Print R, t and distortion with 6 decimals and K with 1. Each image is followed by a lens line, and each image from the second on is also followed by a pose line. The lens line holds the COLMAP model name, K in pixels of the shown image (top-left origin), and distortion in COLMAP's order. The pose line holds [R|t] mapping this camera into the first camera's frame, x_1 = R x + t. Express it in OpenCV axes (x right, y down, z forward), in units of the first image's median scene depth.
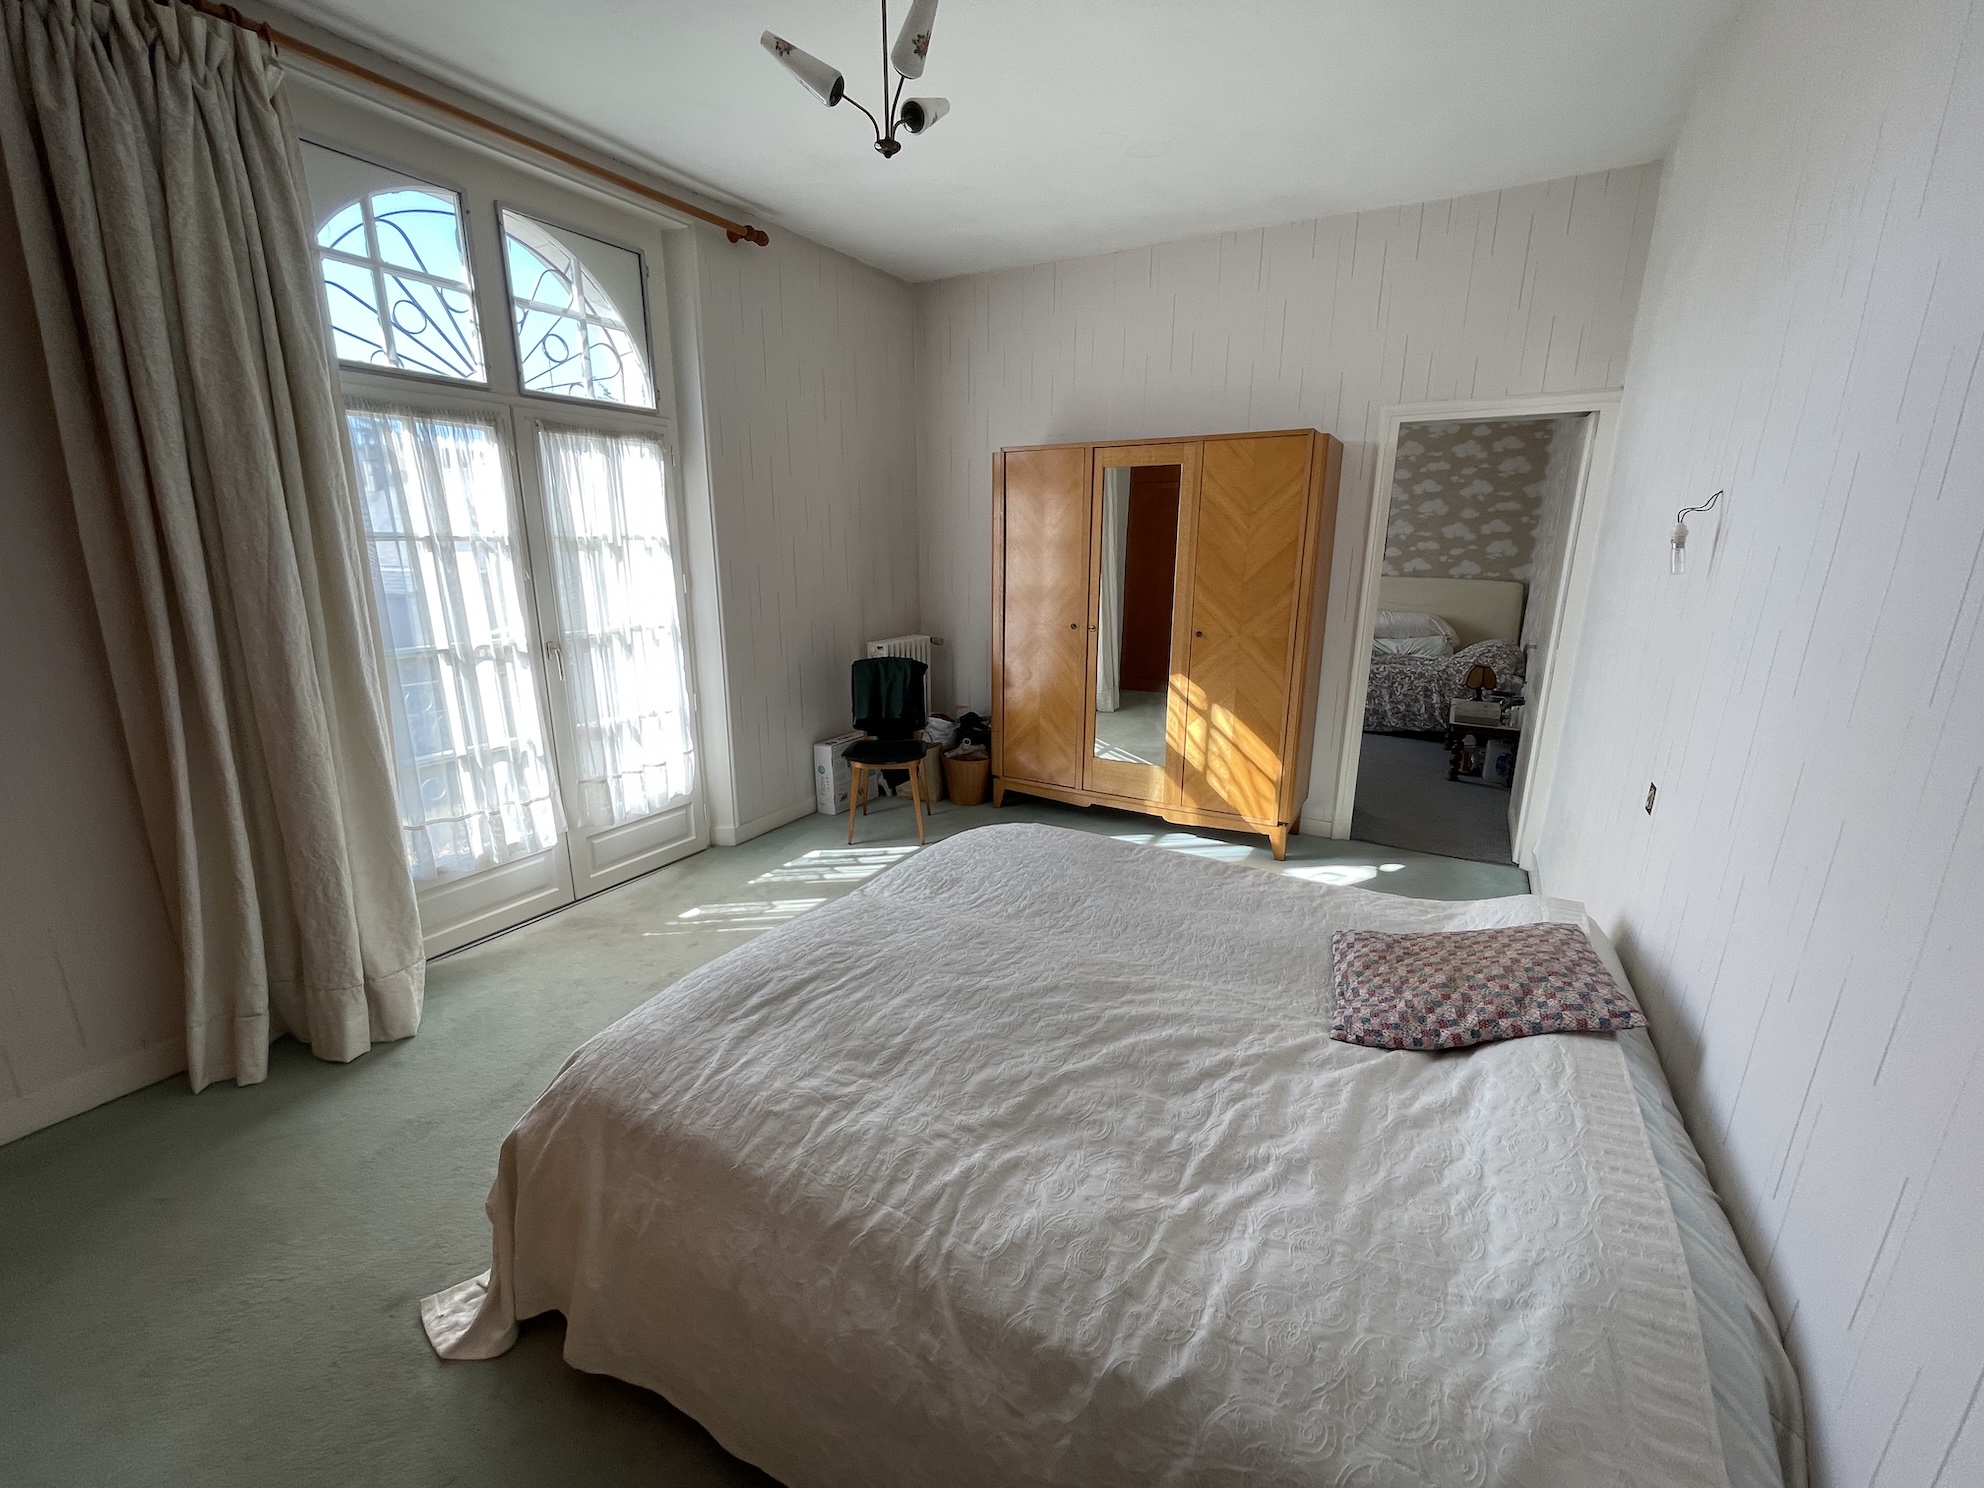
lens RADIAL K [[802.7, 0, 992.0], [0, 802.7, 744.0], [0, 0, 1]] dist [-0.002735, -0.000048]
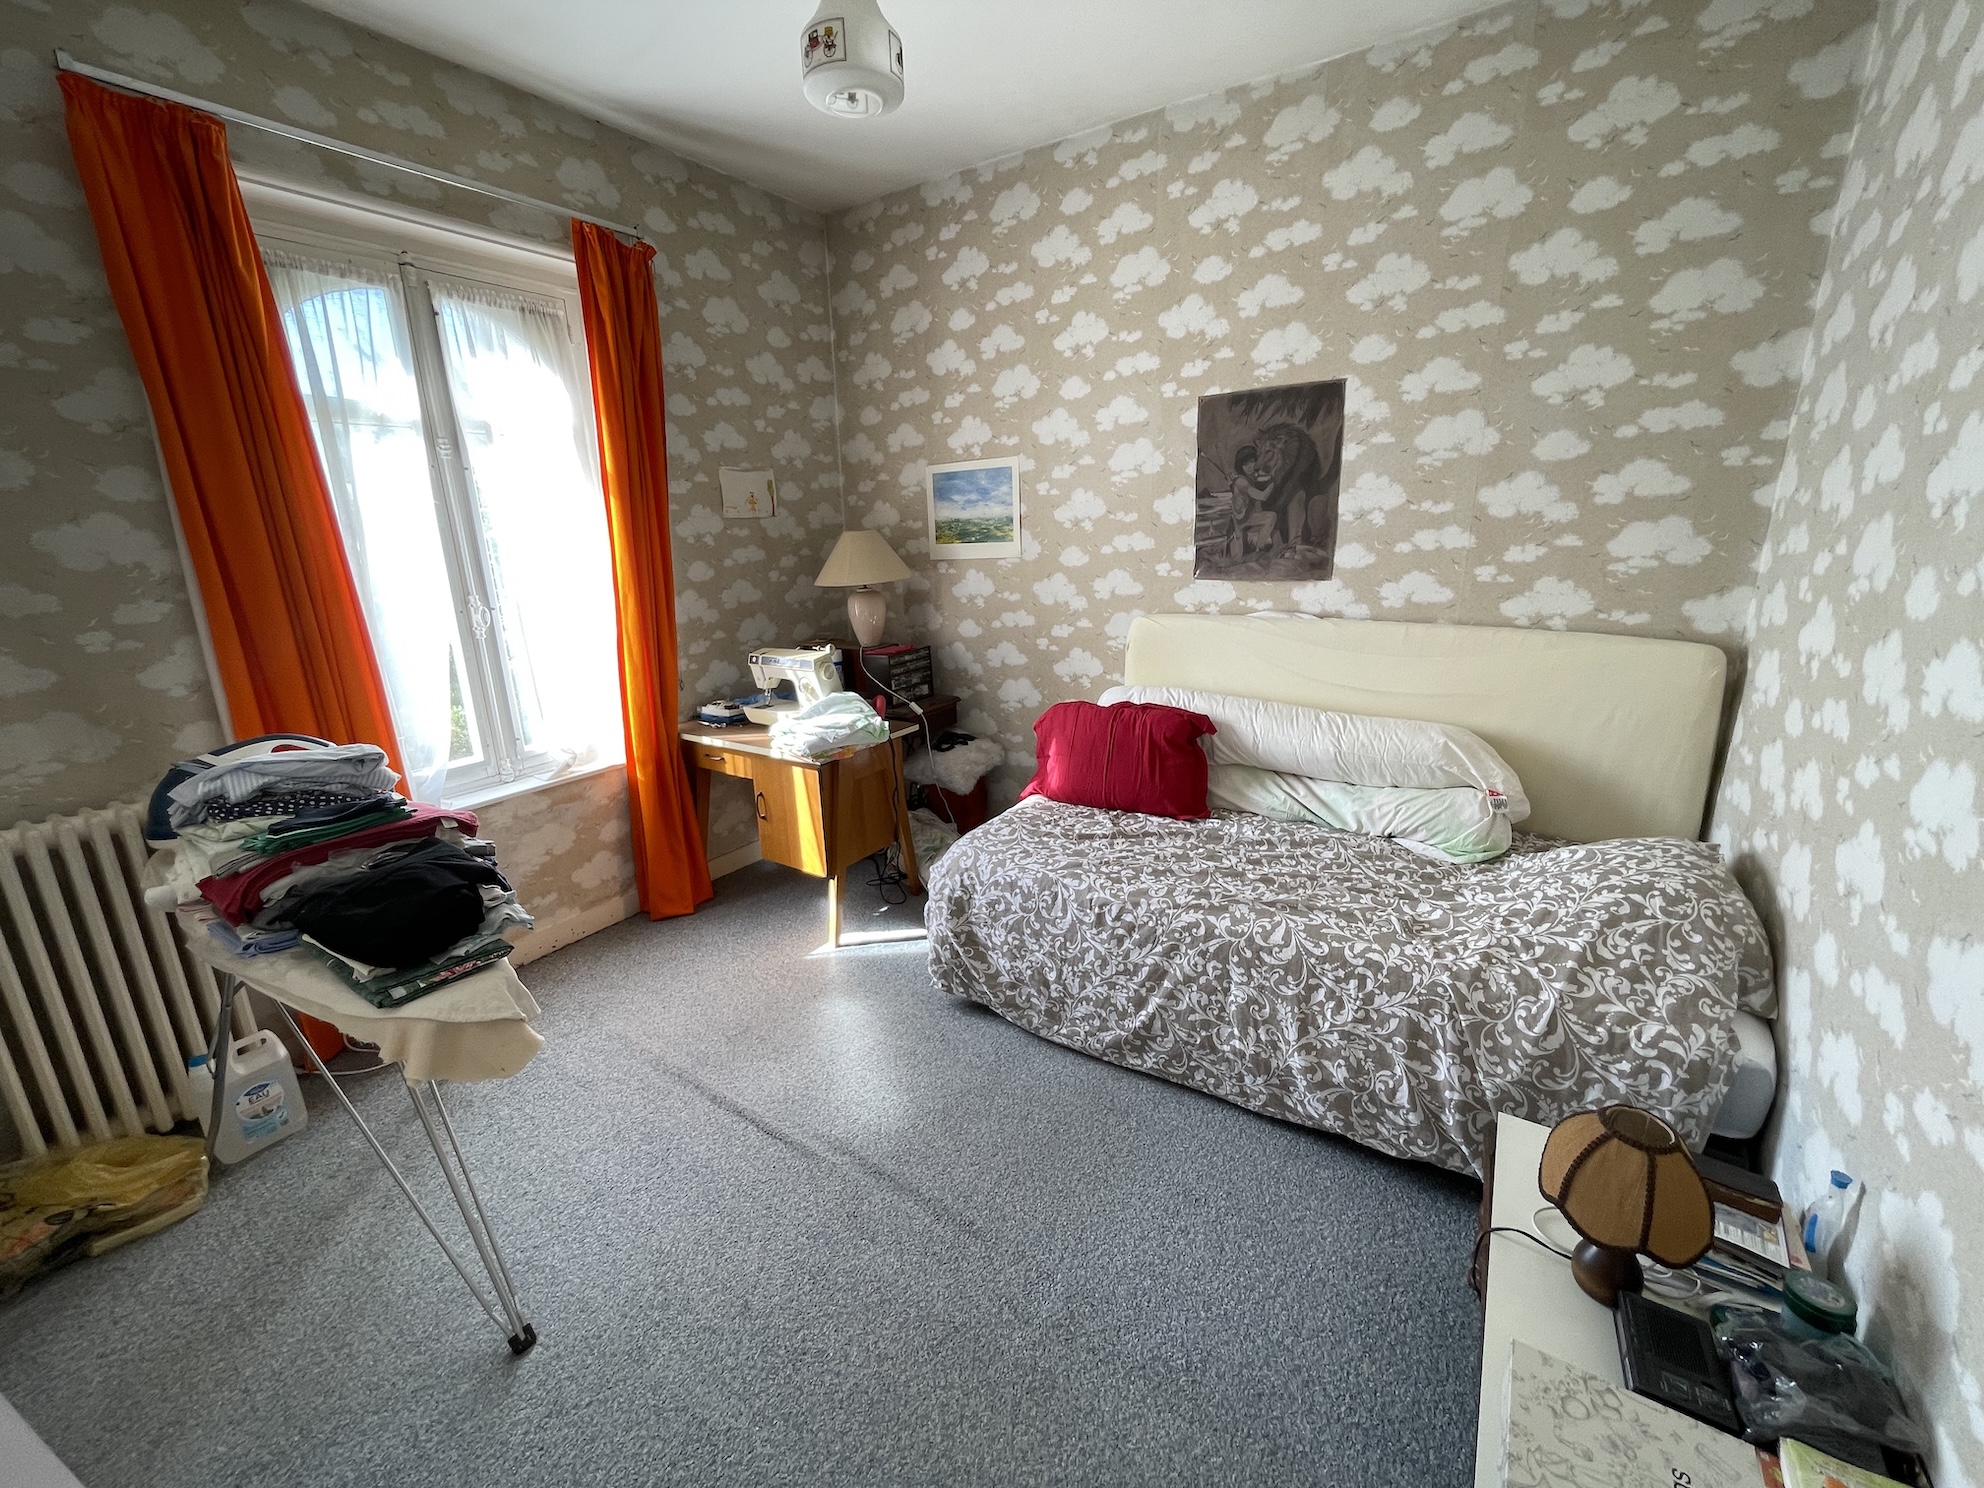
lens RADIAL K [[802.7, 0, 992.0], [0, 802.7, 744.0], [0, 0, 1]] dist [-0.002735, -0.000048]
pose [[0.997789, -0.011481, -0.065456, 0.370088], [0.012685, 0.999757, 0.018018, -0.167035], [0.065233, -0.018809, 0.997693, 0.633390]]
